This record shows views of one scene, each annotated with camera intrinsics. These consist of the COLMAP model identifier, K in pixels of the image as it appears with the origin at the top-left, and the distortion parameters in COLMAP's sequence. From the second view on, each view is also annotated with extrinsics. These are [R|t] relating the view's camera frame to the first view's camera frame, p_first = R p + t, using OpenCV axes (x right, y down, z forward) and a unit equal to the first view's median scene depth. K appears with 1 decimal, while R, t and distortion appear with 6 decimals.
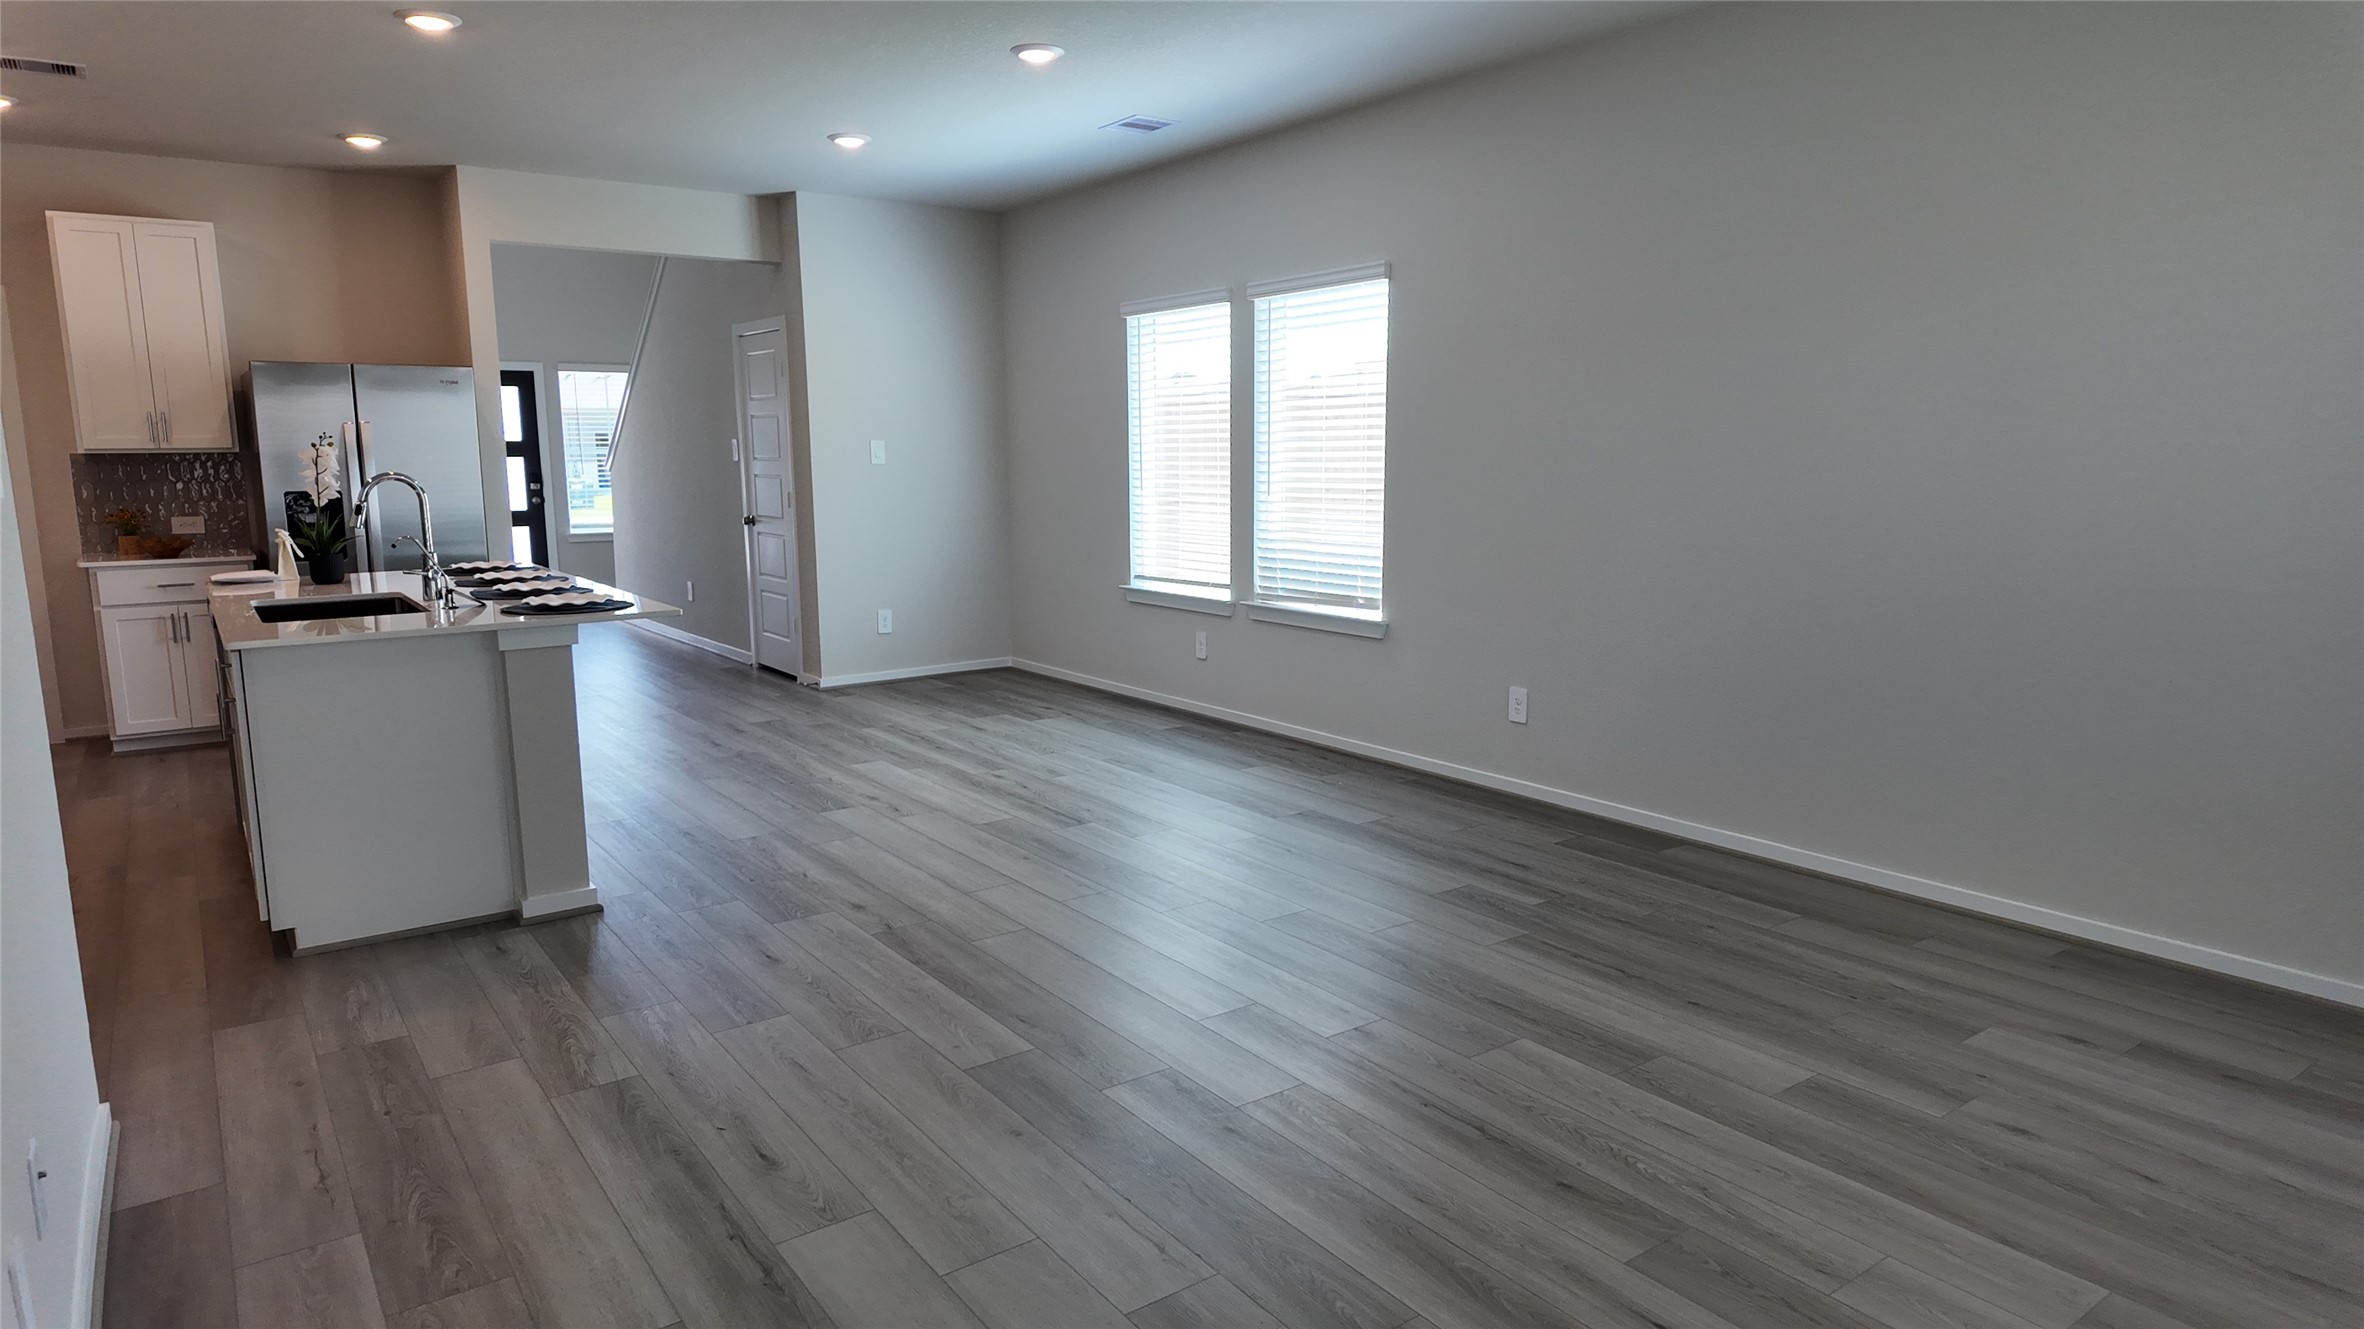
lens RADIAL K [[1376.5, 0, 1195.0], [0, 1376.5, 672.4], [0, 0, 1]] dist [0.029599, -0.025194]
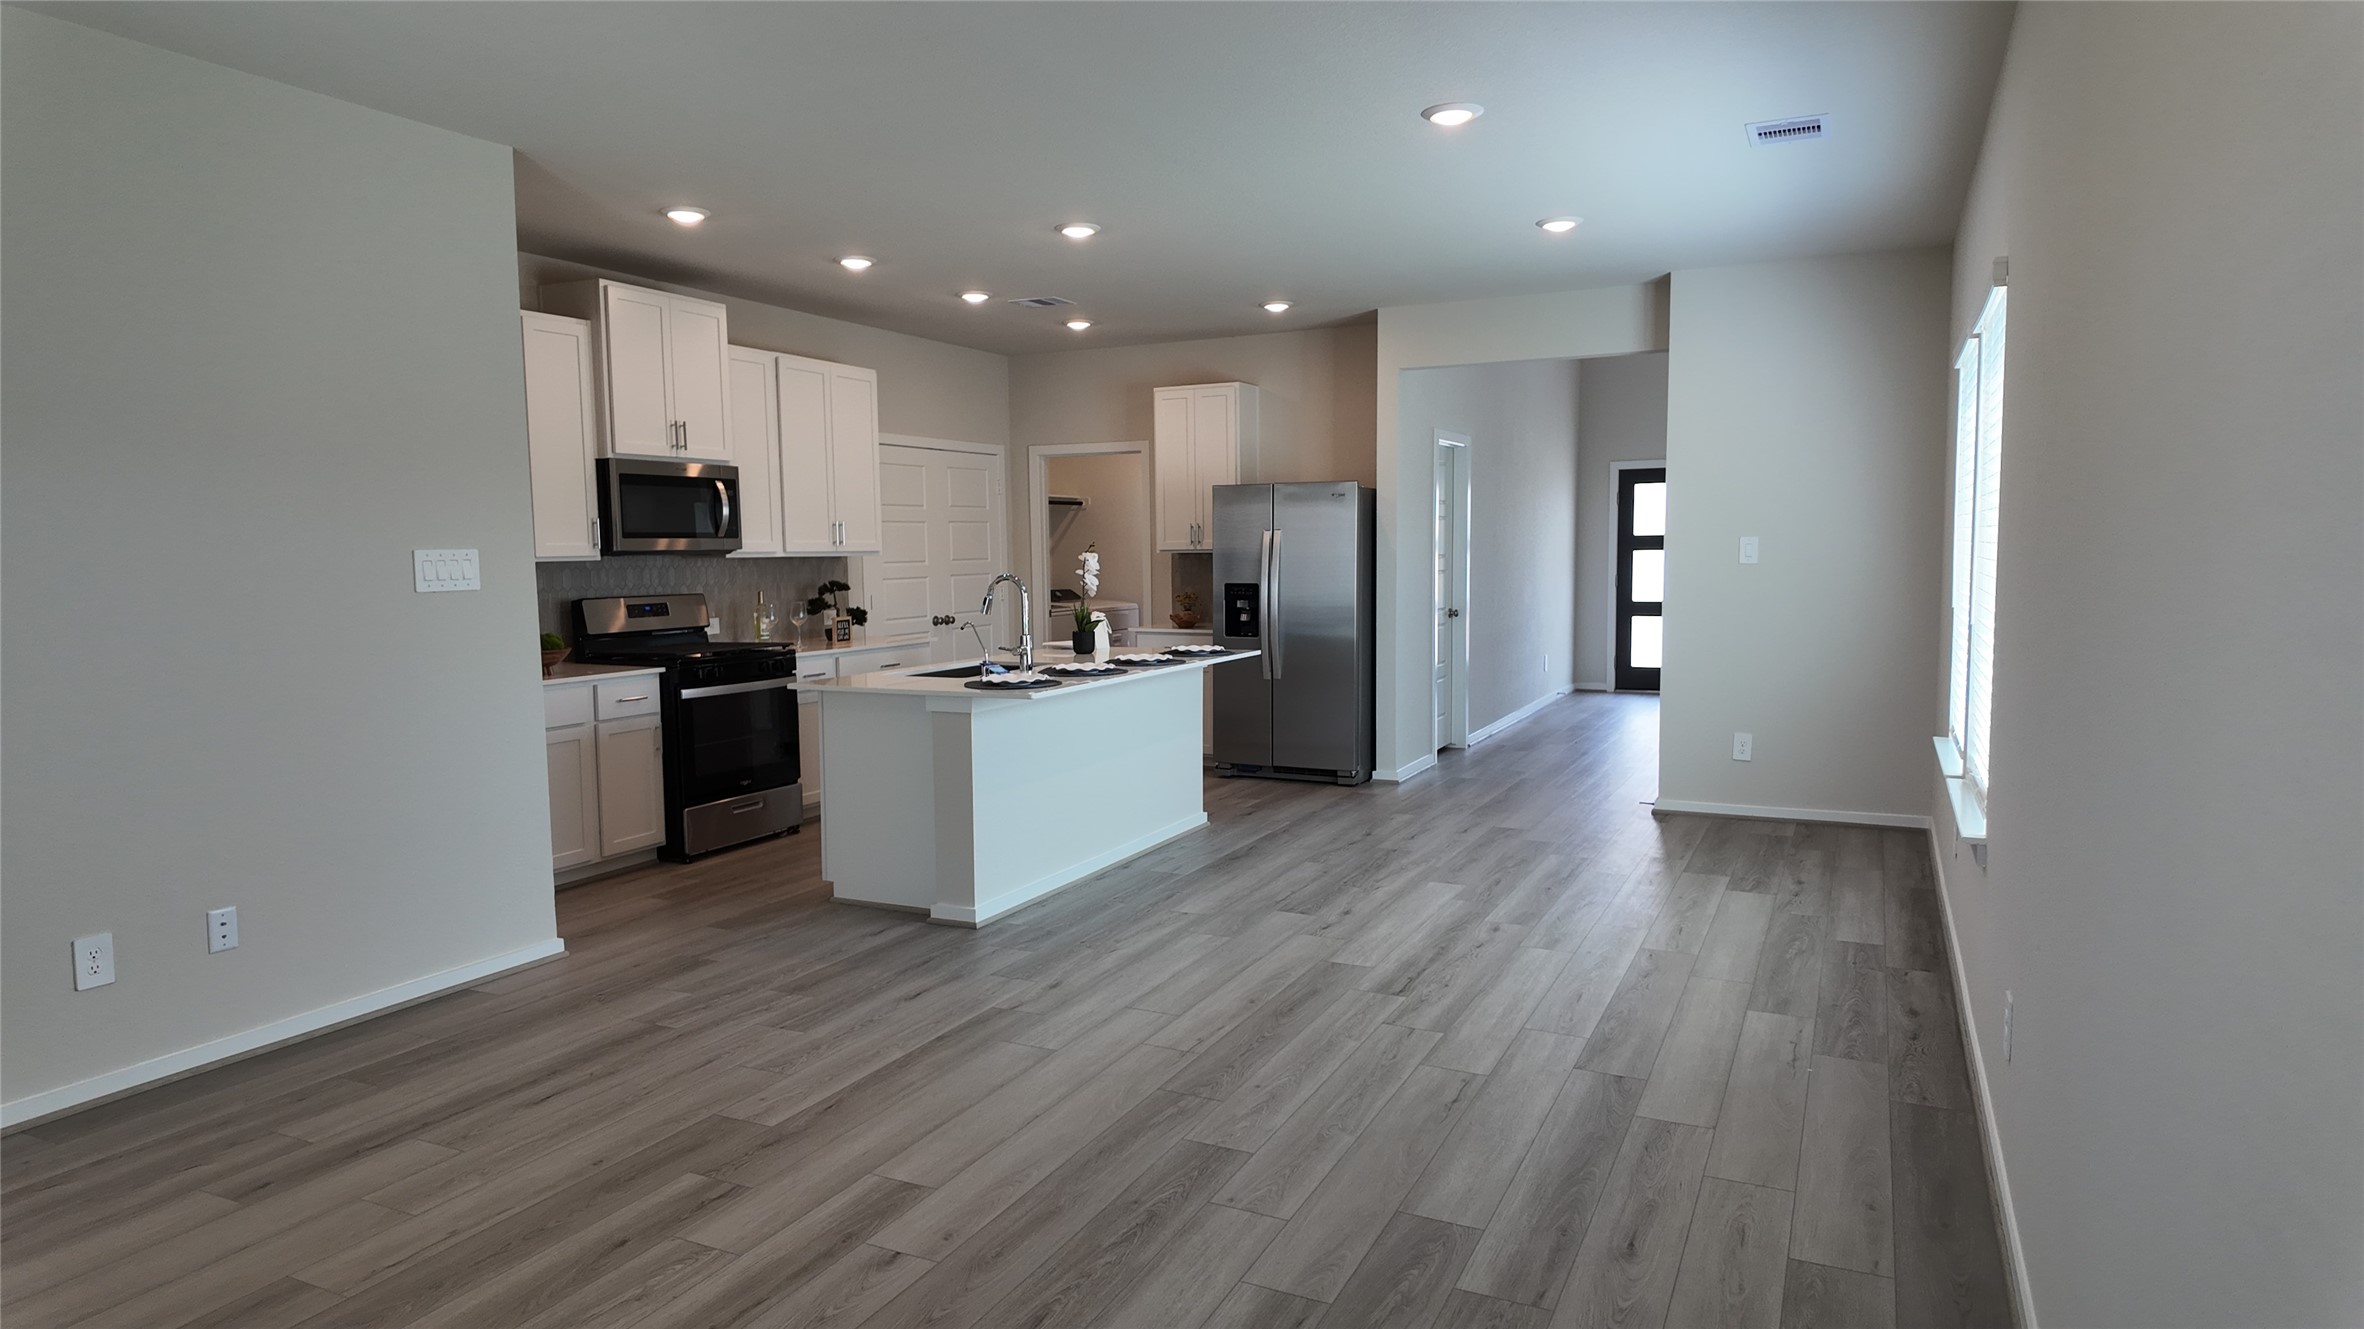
lens RADIAL K [[1376.5, 0, 1195.0], [0, 1376.5, 672.4], [0, 0, 1]] dist [0.029599, -0.025194]
pose [[0.466760, 0.085525, -0.880239, 0.706687], [-0.133074, 0.990773, 0.025700, -0.110987], [0.874315, 0.105141, 0.473834, 0.542820]]
